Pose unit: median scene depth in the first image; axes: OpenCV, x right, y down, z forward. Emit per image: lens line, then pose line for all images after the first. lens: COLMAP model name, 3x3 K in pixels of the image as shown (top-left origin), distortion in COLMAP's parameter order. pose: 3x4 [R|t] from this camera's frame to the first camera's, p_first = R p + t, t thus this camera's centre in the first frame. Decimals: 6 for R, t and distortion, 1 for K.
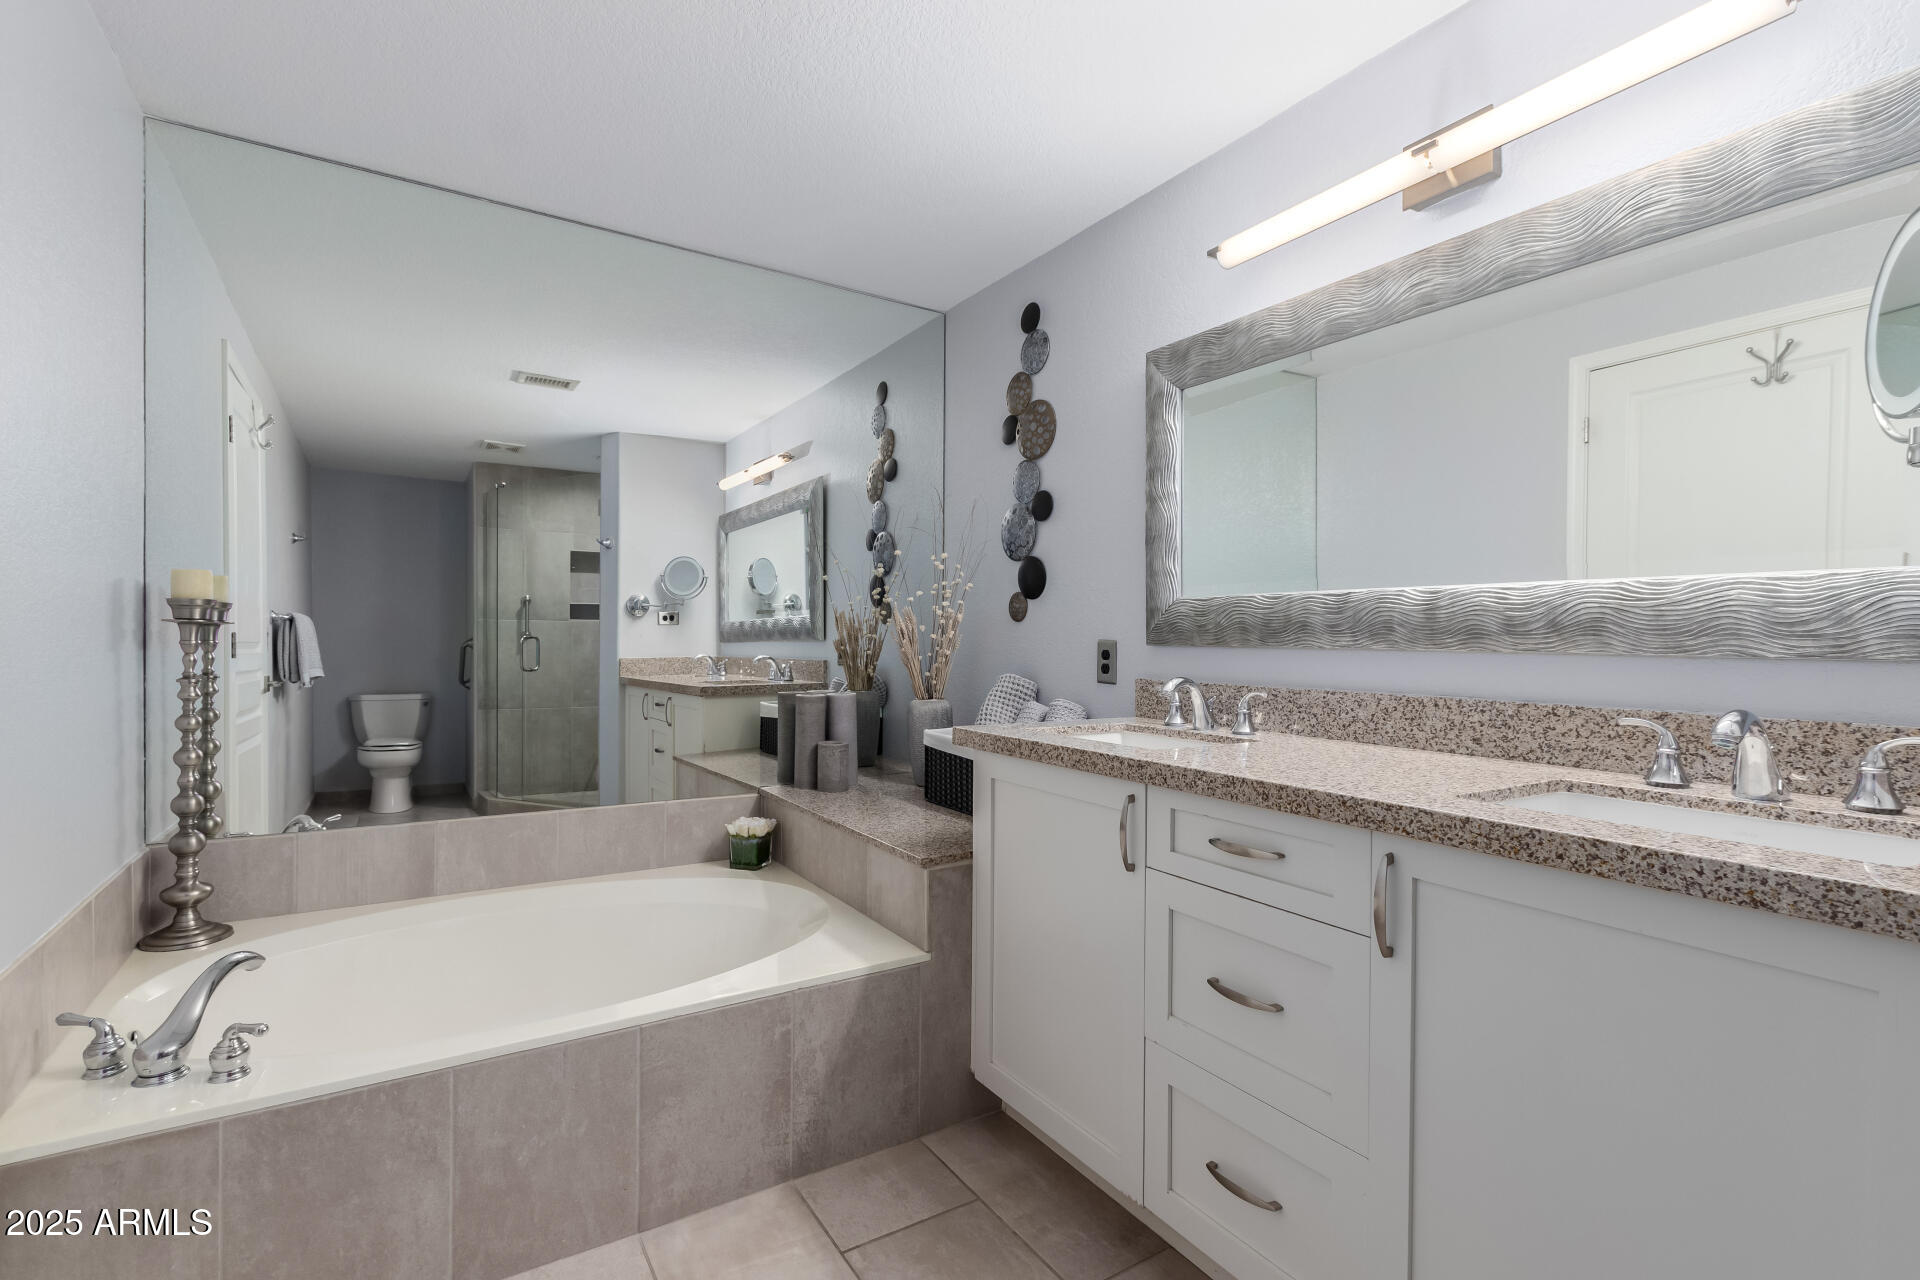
lens RADIAL K [[886.0, 0, 953.3], [0, 886.0, 642.7], [0, 0, 1]] dist [0.006420, -0.001528]
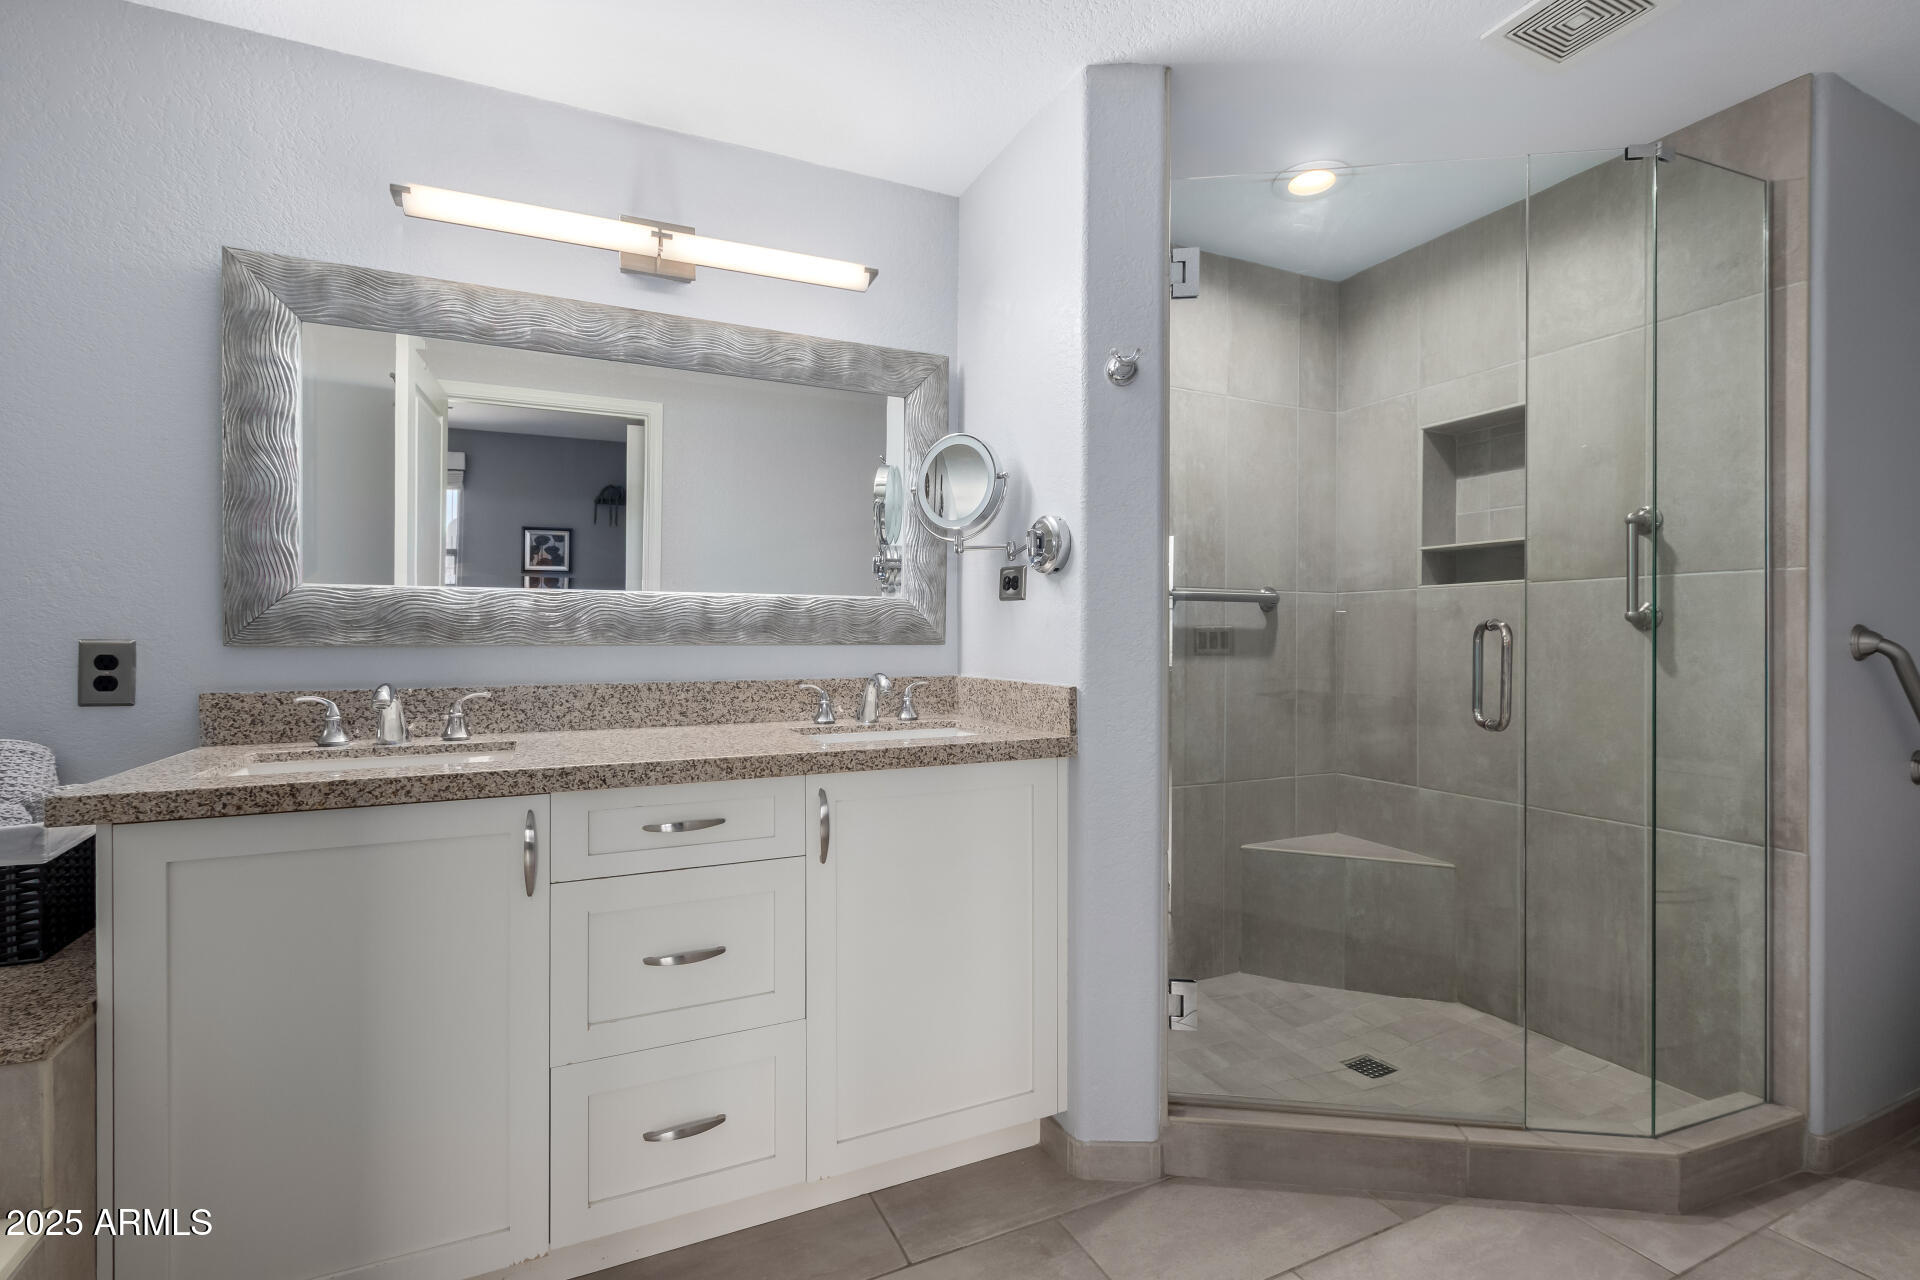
lens RADIAL K [[886.0, 0, 953.3], [0, 886.0, 631.6], [0, 0, 1]] dist [0.006420, -0.001528]
pose [[0.107778, -0.006032, 0.994157, -0.627670], [0.007340, 0.999959, 0.005272, -0.012293], [-0.994148, 0.006729, 0.107818, 0.456210]]
